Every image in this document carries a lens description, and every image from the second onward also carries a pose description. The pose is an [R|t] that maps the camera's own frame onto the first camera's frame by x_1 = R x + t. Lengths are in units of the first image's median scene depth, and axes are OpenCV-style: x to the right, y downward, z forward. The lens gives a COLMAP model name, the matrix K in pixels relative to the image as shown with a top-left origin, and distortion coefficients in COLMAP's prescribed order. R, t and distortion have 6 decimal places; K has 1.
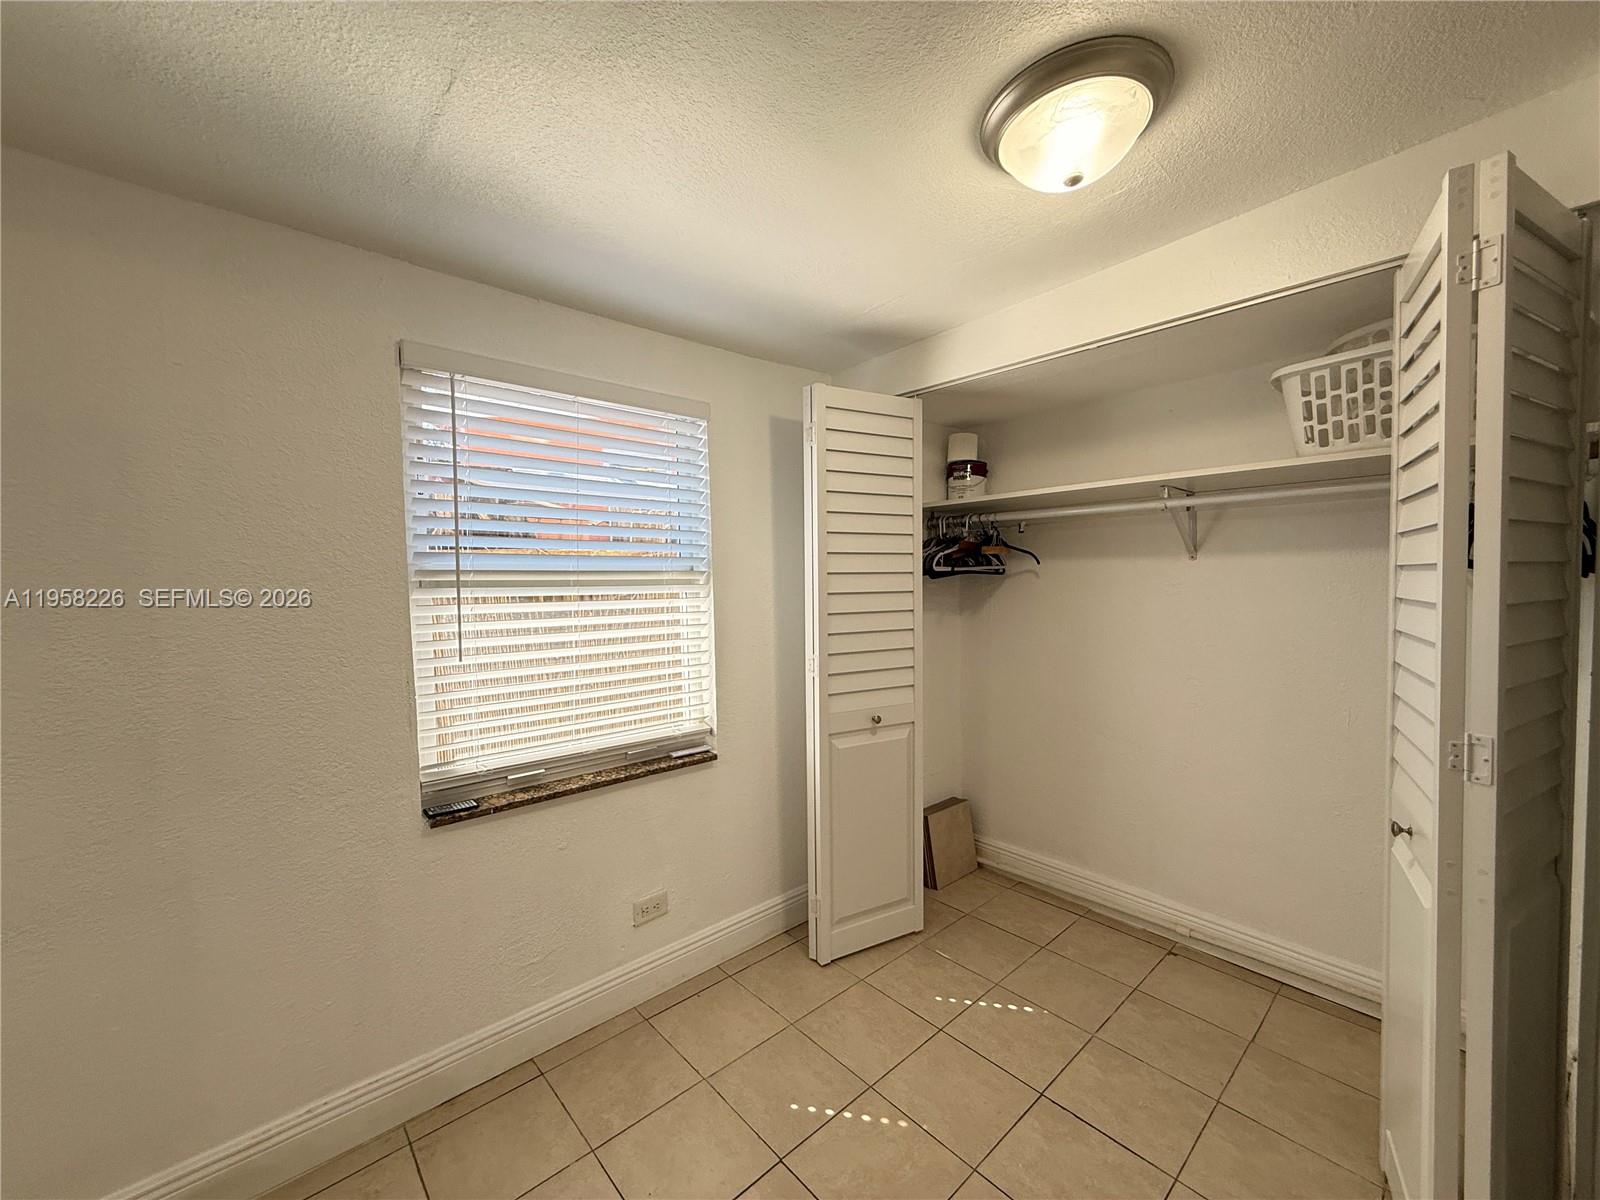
lens RADIAL K [[638.7, 0, 789.8], [0, 638.7, 596.8], [0, 0, 1]] dist [-0.000209, 0.000240]
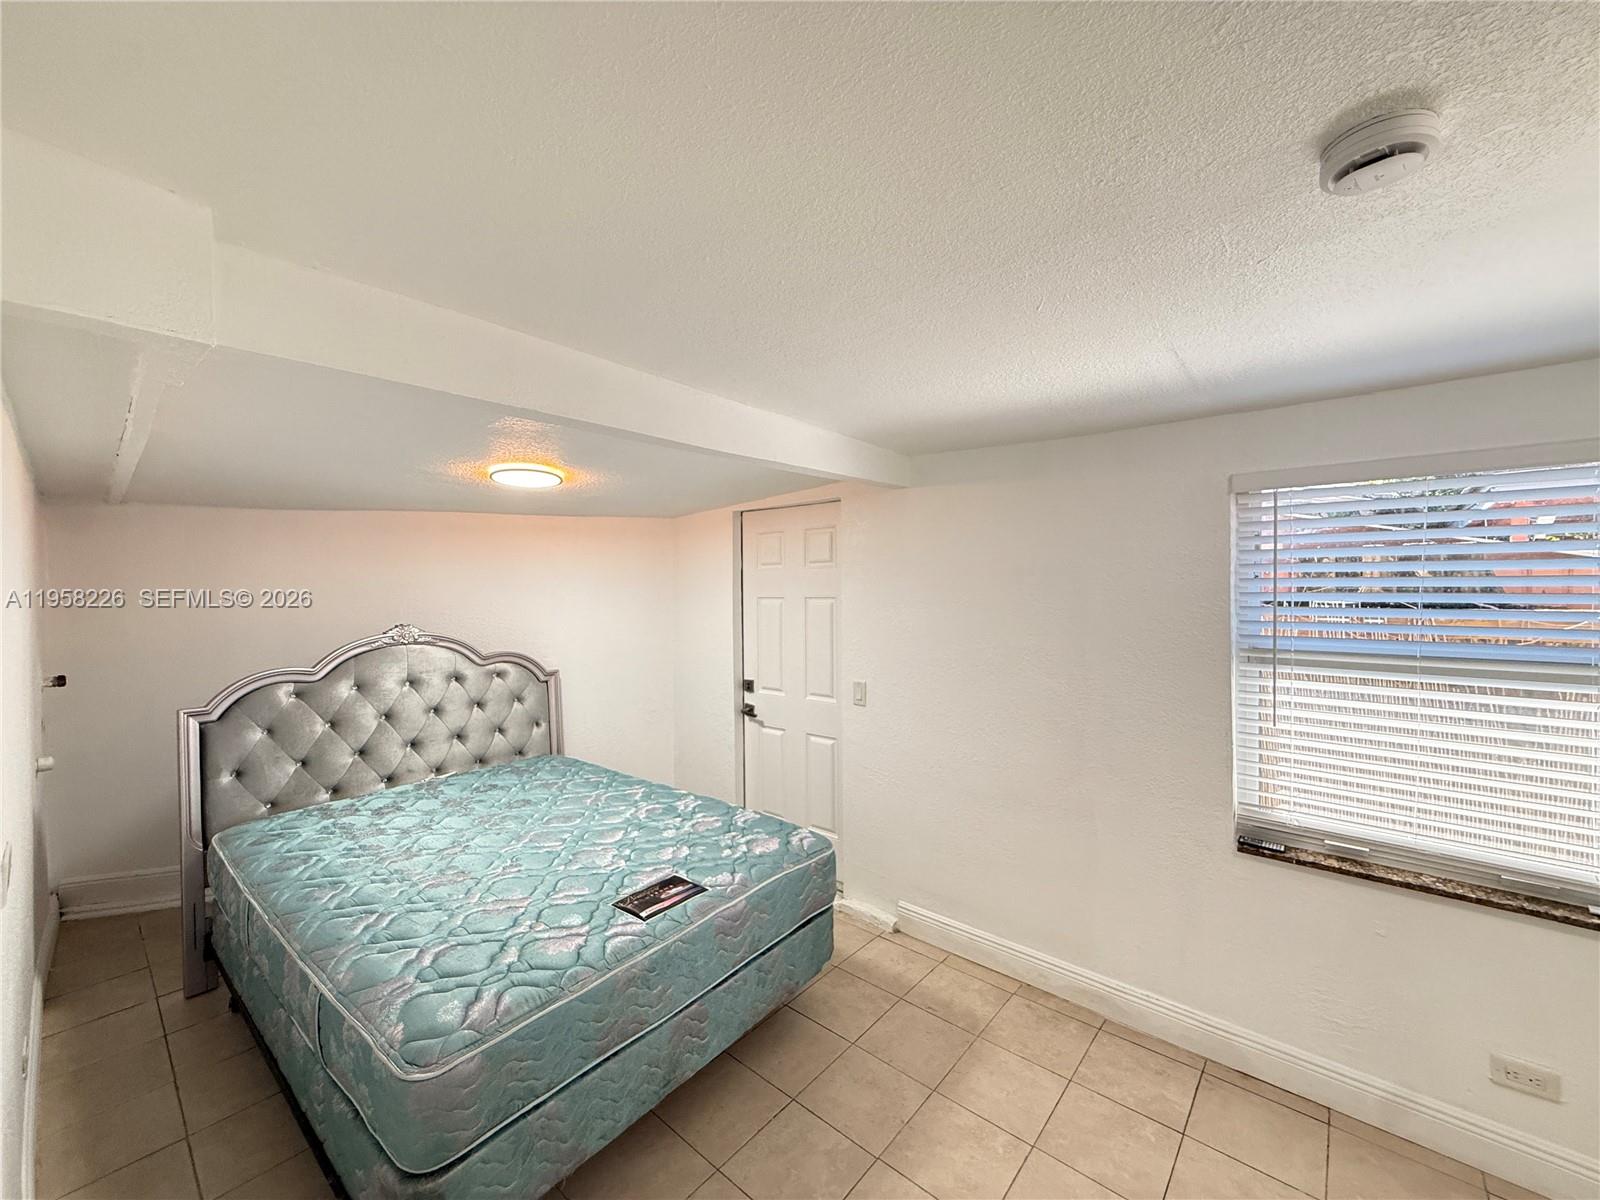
lens RADIAL K [[638.7, 0, 801.3], [0, 638.7, 595.5], [0, 0, 1]] dist [-0.000209, 0.000240]
pose [[0.123866, 0.020348, -0.992090, 0.541280], [-0.025600, 0.999522, 0.017304, -0.137106], [0.991969, 0.023254, 0.124328, -0.035783]]
